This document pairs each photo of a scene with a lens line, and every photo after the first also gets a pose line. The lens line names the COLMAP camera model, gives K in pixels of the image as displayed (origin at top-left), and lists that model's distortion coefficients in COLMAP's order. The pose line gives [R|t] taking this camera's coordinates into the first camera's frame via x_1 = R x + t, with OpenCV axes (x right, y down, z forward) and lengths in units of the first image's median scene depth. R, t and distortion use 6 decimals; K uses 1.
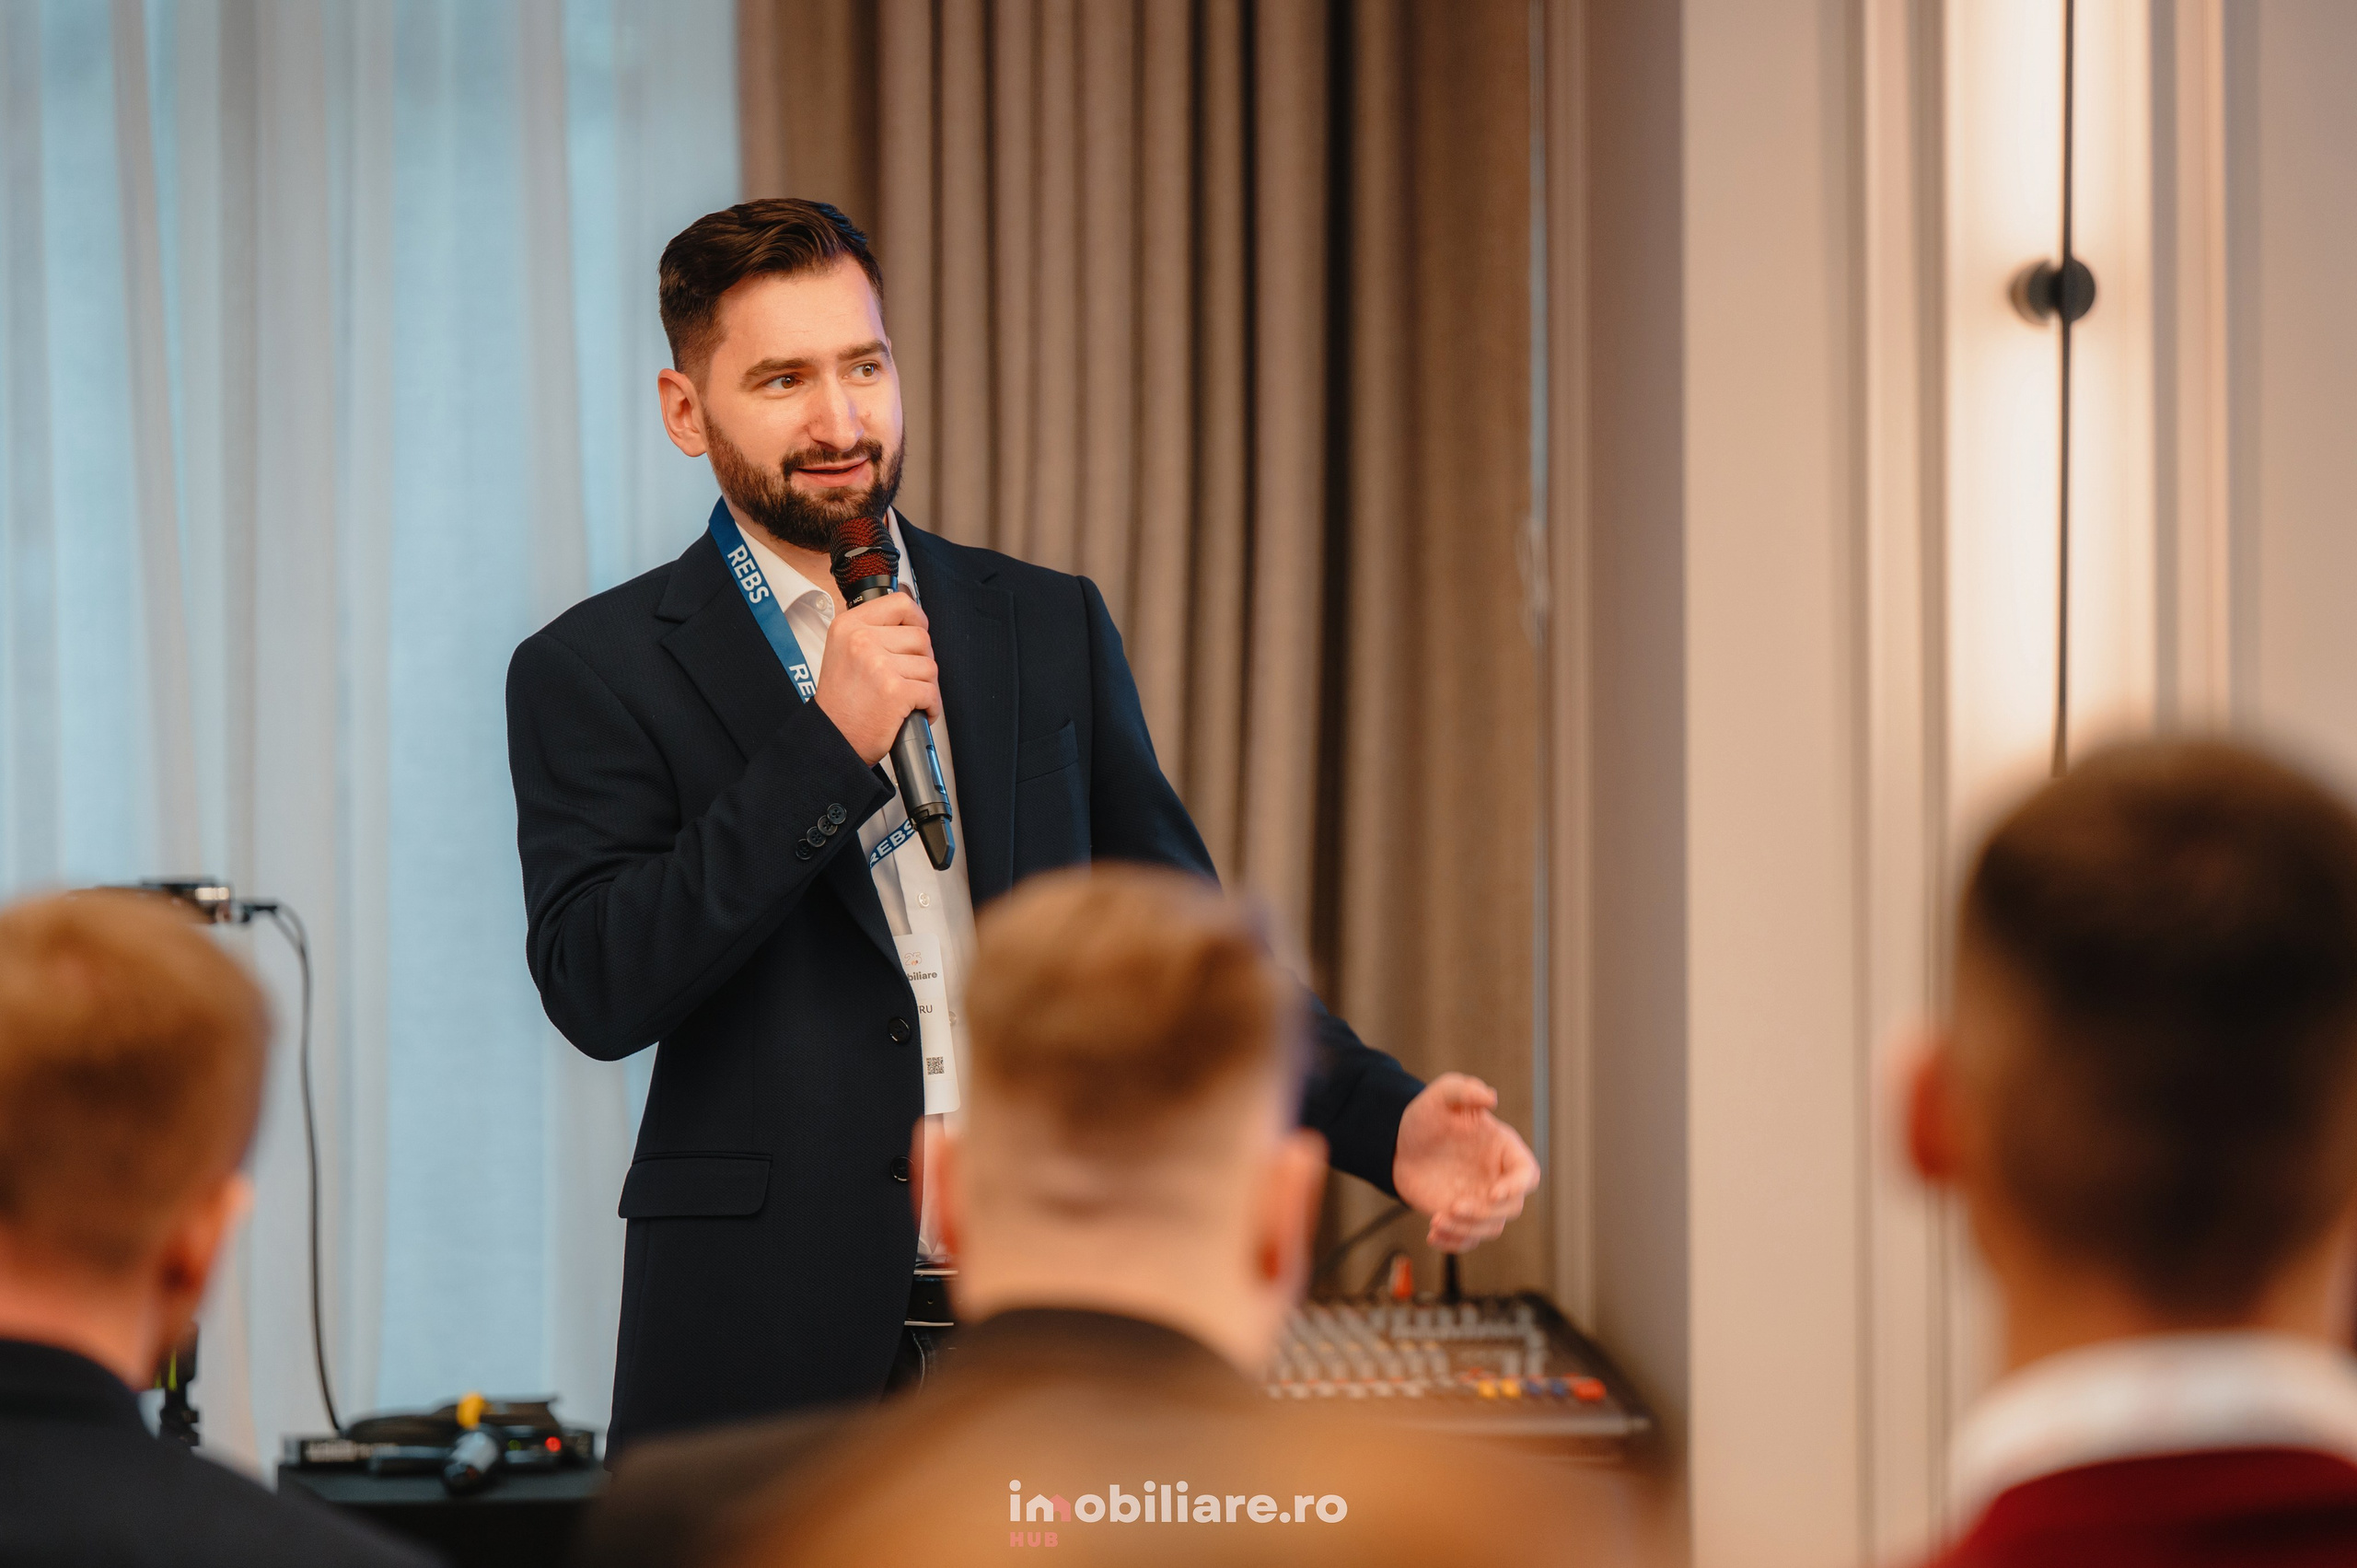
lens RADIAL K [[8401.2, 0, 1178.5], [0, 8401.2, 784.0], [0, 0, 1]] dist [-0.170676, -2.525148]
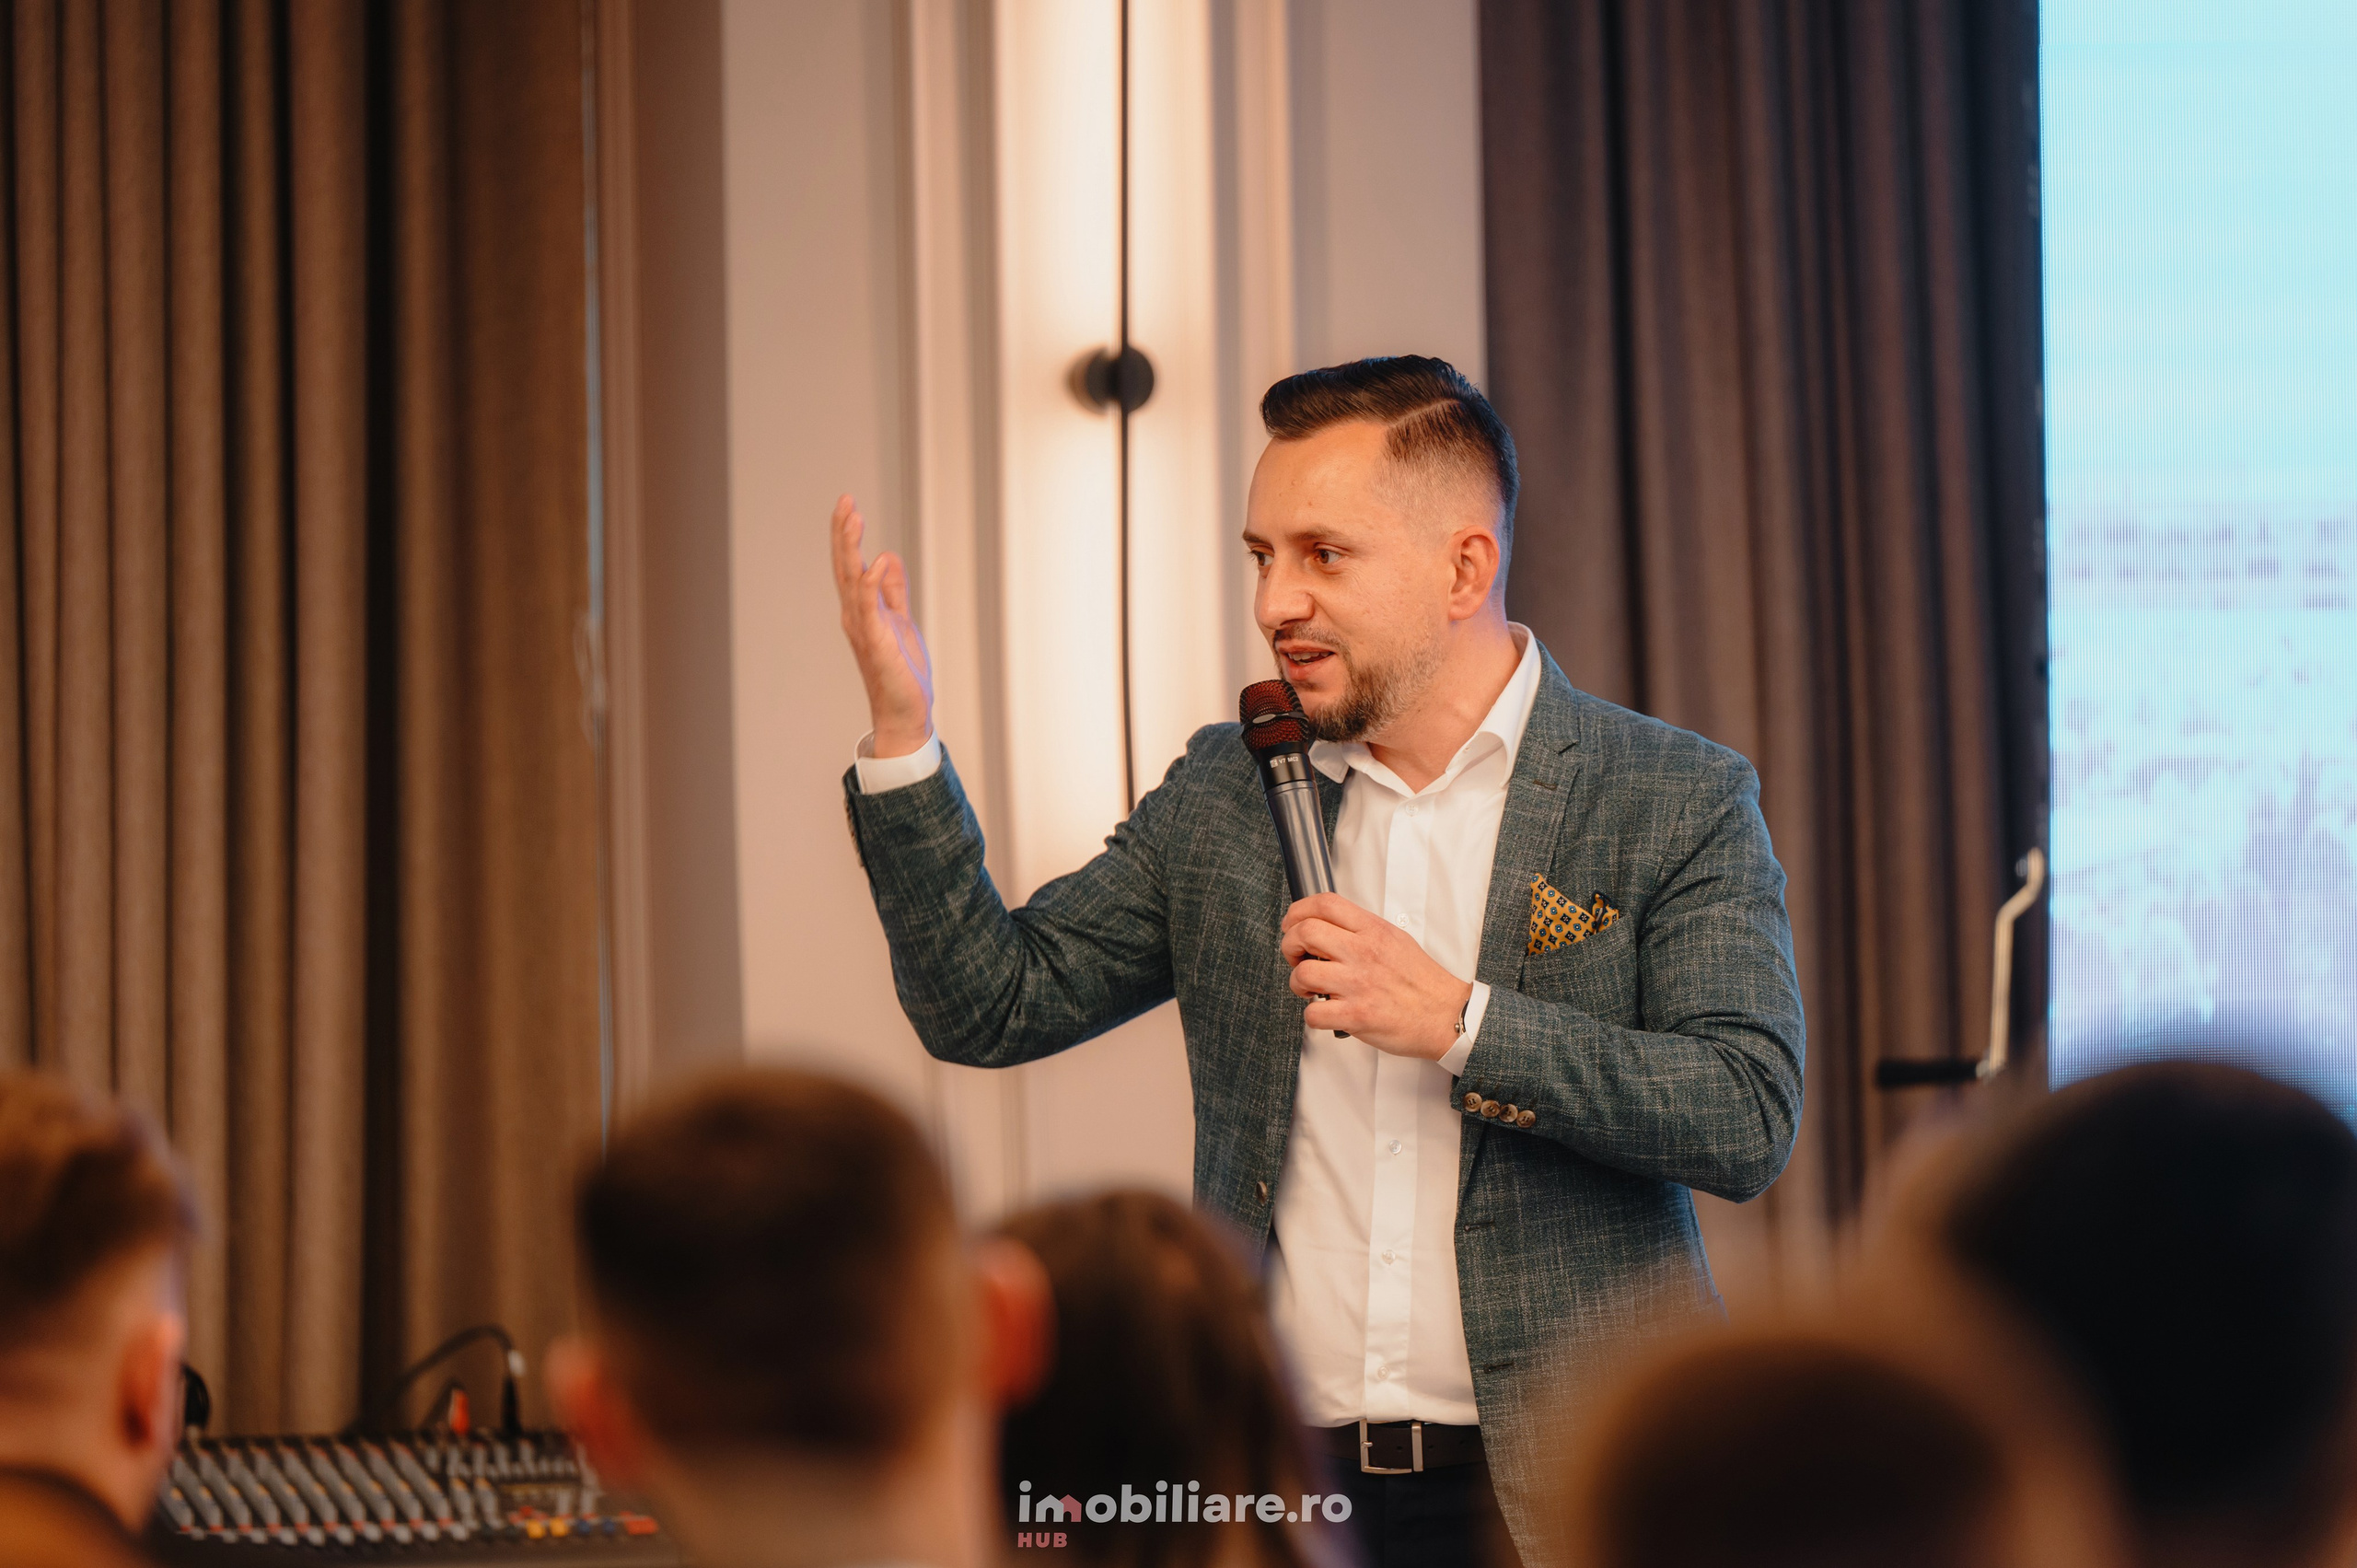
lens RADIAL K [[11987.1, 0, 1178.5], [0, 11987.1, 784.0], [0, 0, 1]] dist [-0.121339, 6.295869]
pose [[0.999189, -0.012235, 0.038358, 0.056909], [0.011761, 0.999852, 0.012566, -0.028789], [-0.038506, -0.012105, 0.999185, -0.362840]]
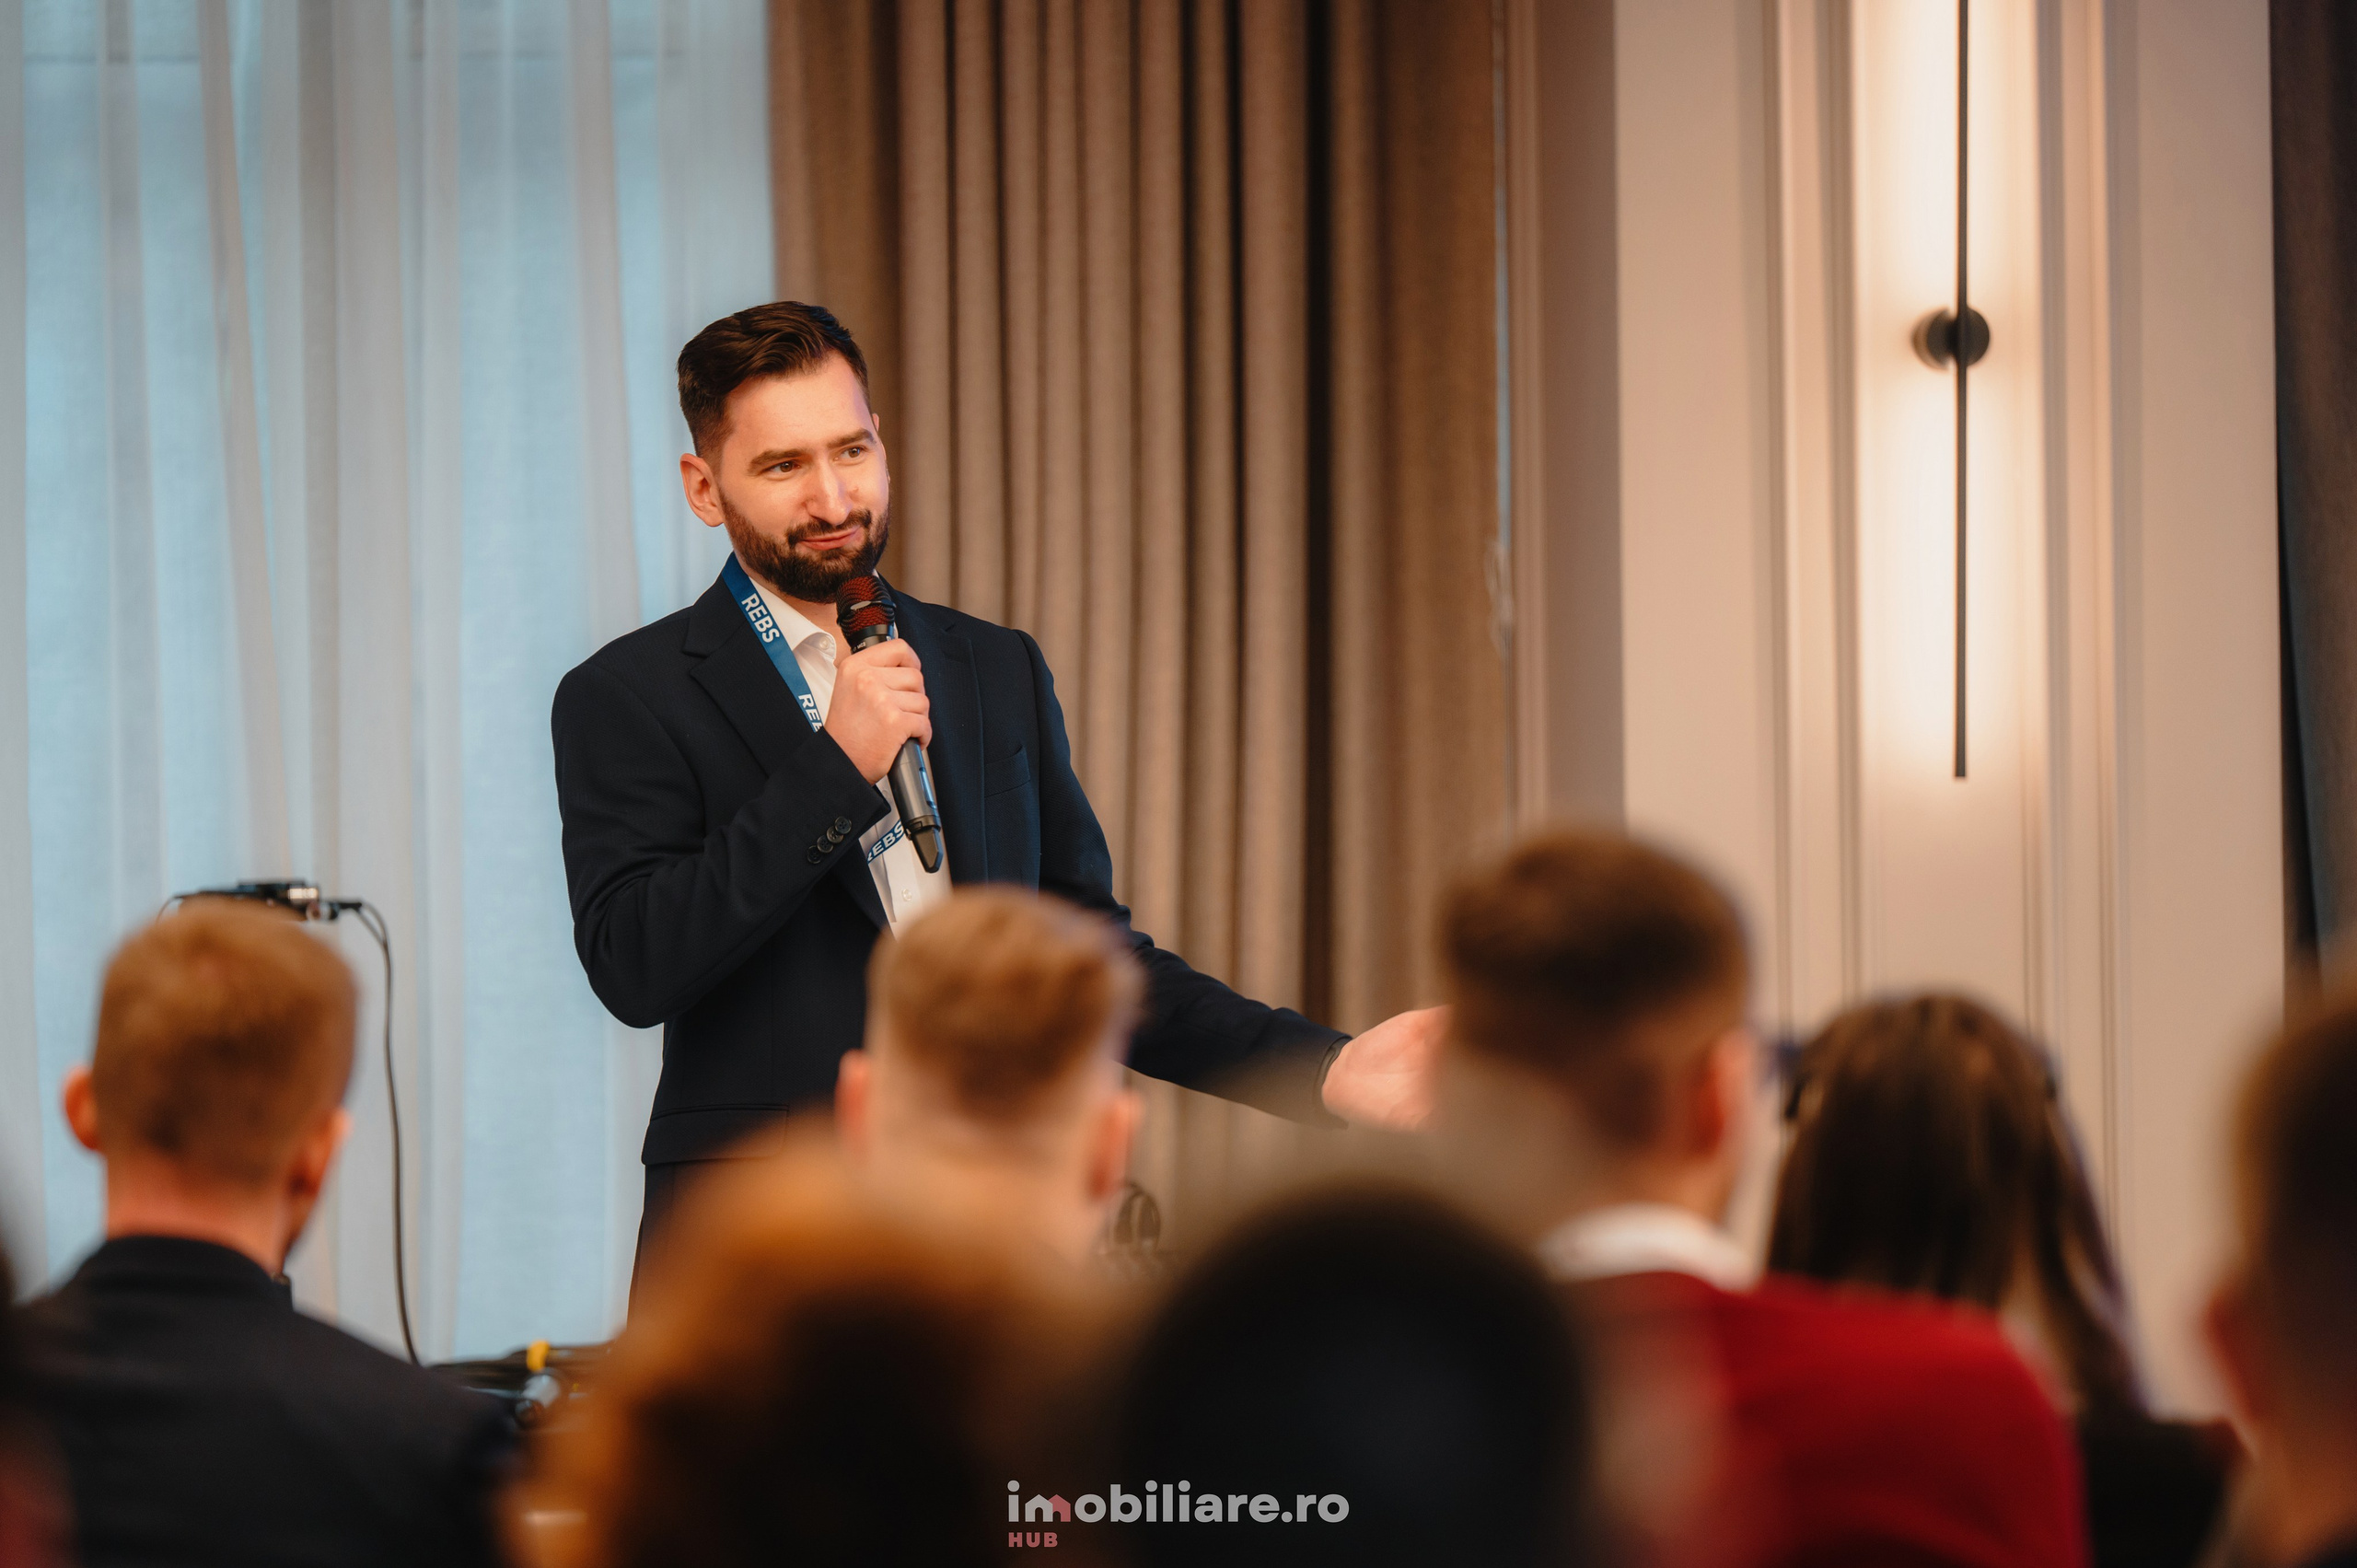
lens RADIAL K [[11987.1, 0, 1178.5], [0, 11987.1, 784.0], [0, 0, 1]] dist [-0.121339, 6.295869]
pose [[0.999274, -0.008209, -0.037196, 0.058787], [0.008589, 0.999913, 0.010046, -0.016043], [0.037110, -0.010358, 0.999257, -0.571501]]
